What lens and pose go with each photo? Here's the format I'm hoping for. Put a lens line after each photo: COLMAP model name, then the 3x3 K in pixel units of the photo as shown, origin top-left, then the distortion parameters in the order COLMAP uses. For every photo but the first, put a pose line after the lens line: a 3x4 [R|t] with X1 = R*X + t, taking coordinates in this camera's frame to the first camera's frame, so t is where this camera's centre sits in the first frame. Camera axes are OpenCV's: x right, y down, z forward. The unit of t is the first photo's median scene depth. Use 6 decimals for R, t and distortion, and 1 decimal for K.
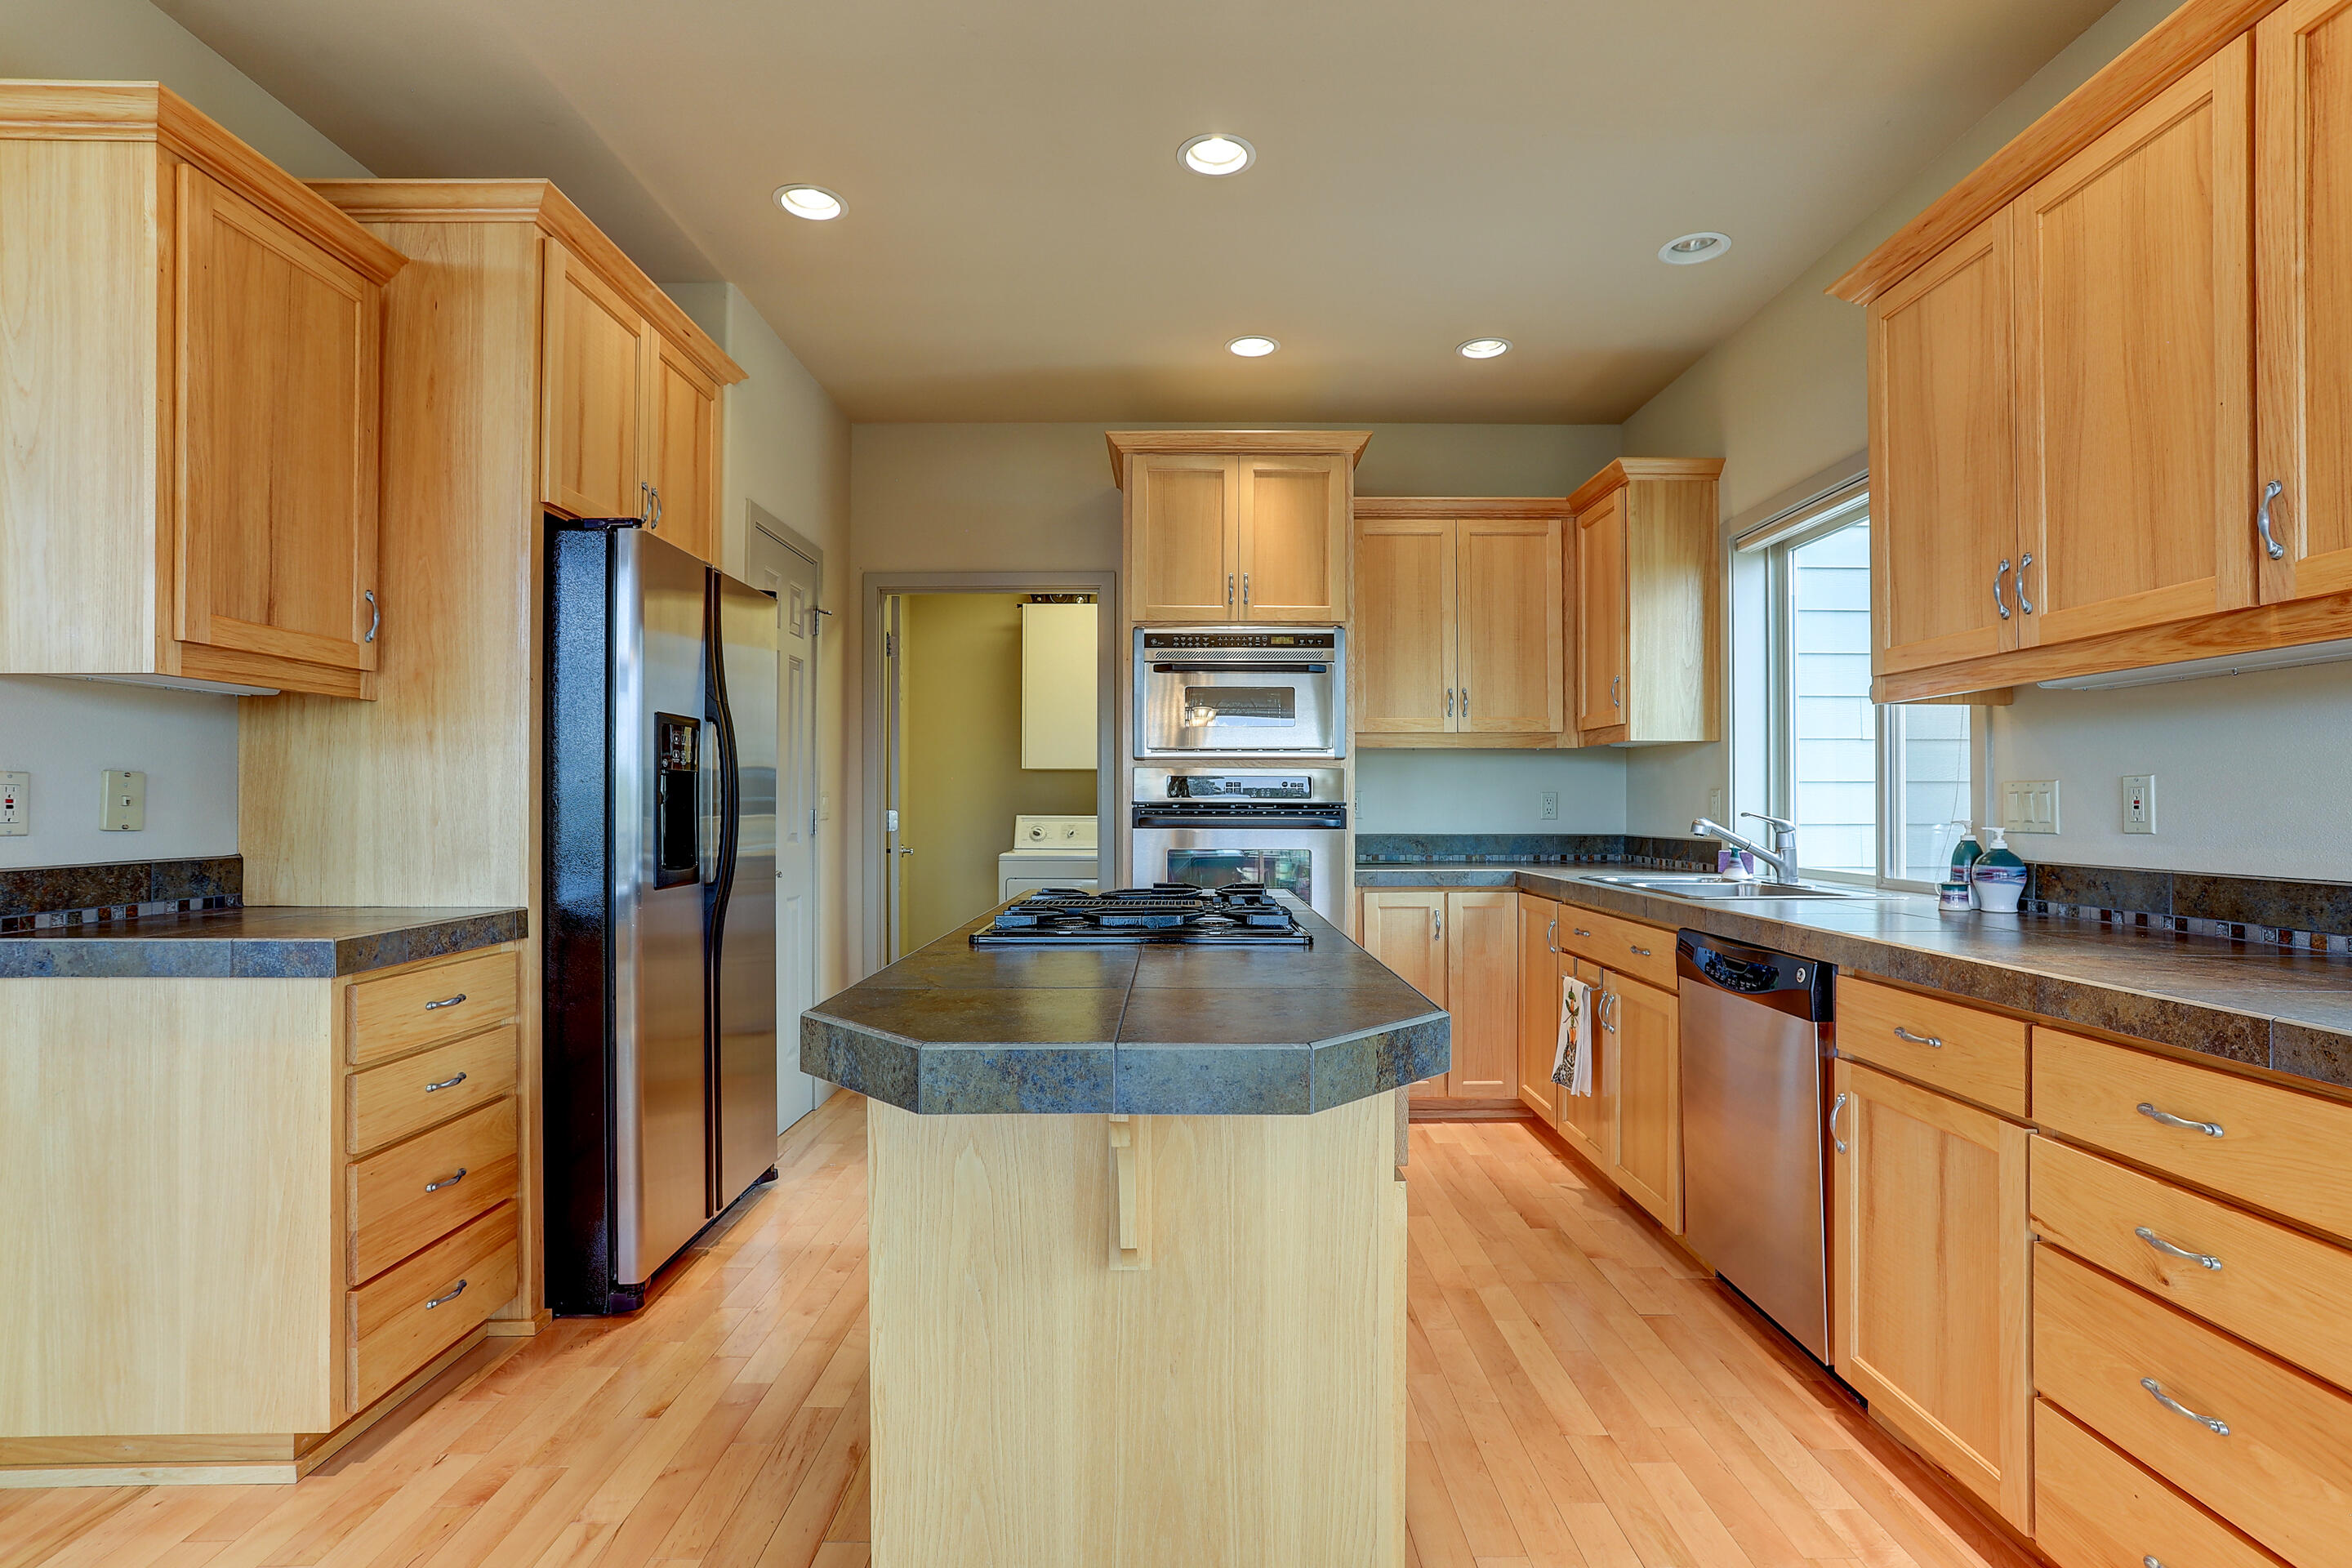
lens RADIAL K [[1142.4, 0, 1193.4], [0, 1142.4, 789.6], [0, 0, 1]] dist [-0.059068, 0.036194]
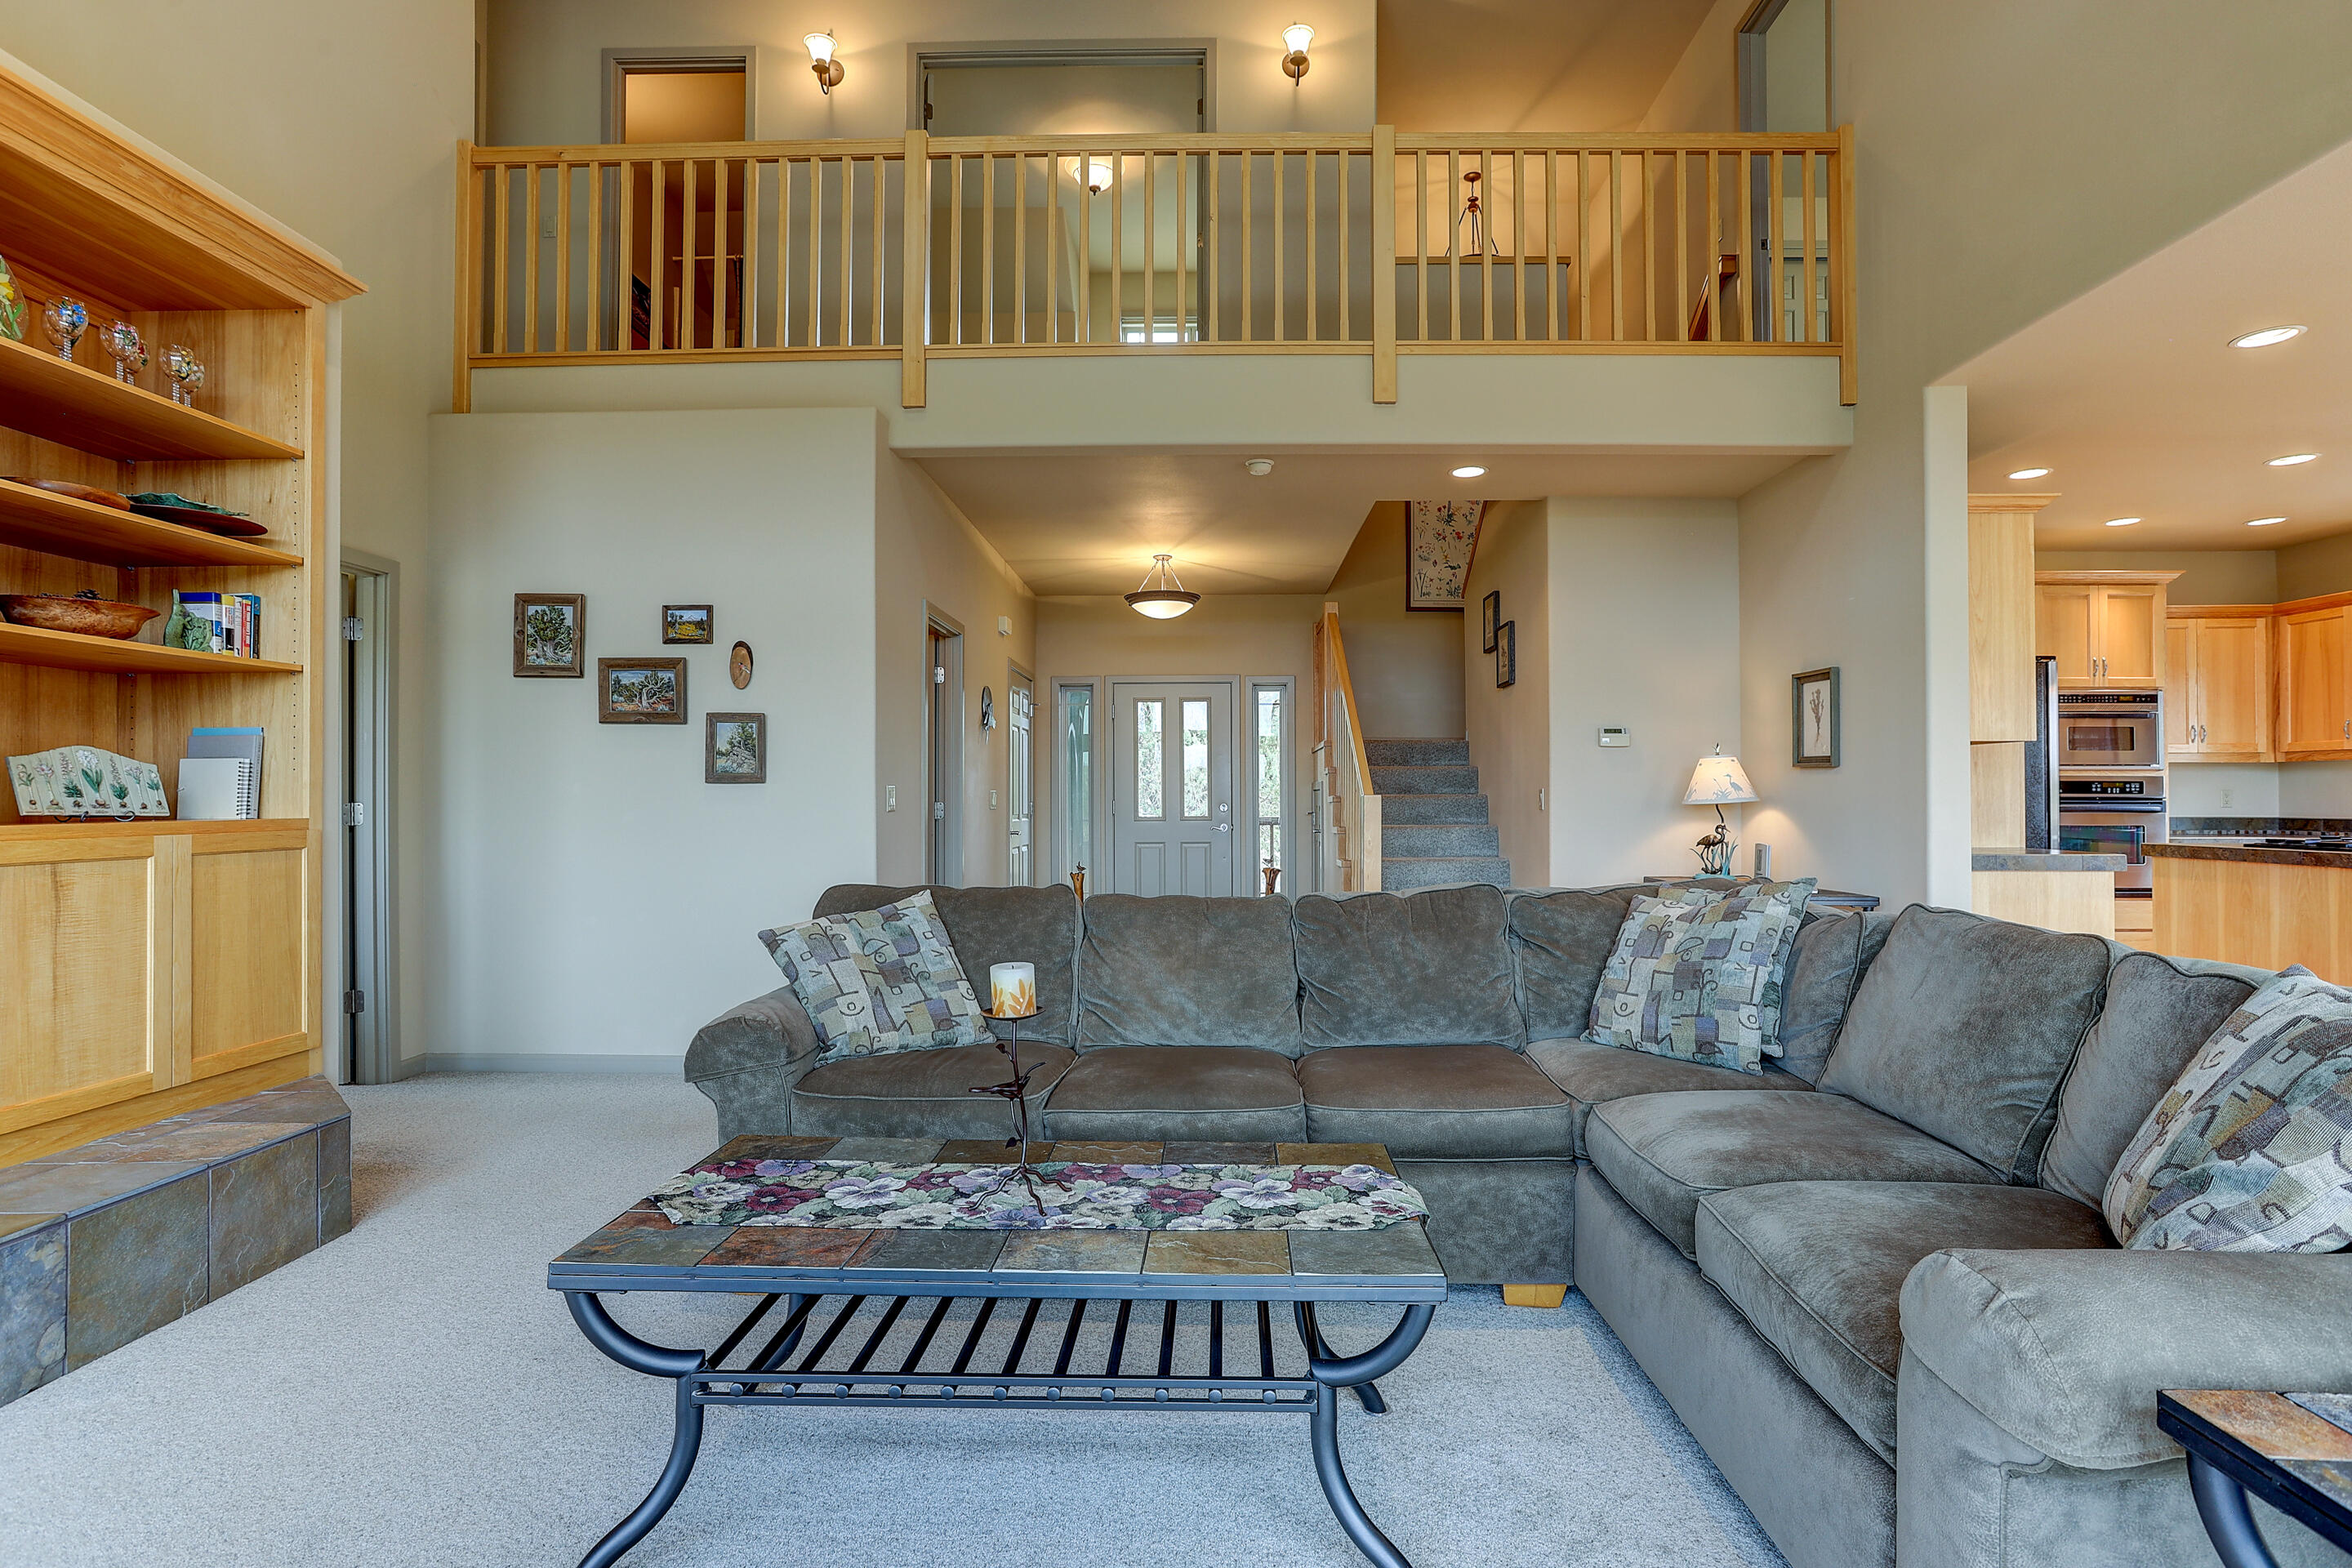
lens RADIAL K [[1142.4, 0, 1193.4], [0, 1142.4, 789.6], [0, 0, 1]] dist [-0.059068, 0.036194]
pose [[0.999504, -0.008250, -0.030389, -1.514072], [0.008269, 0.999966, 0.000503, -0.015712], [0.030384, -0.000754, 0.999538, -0.810335]]
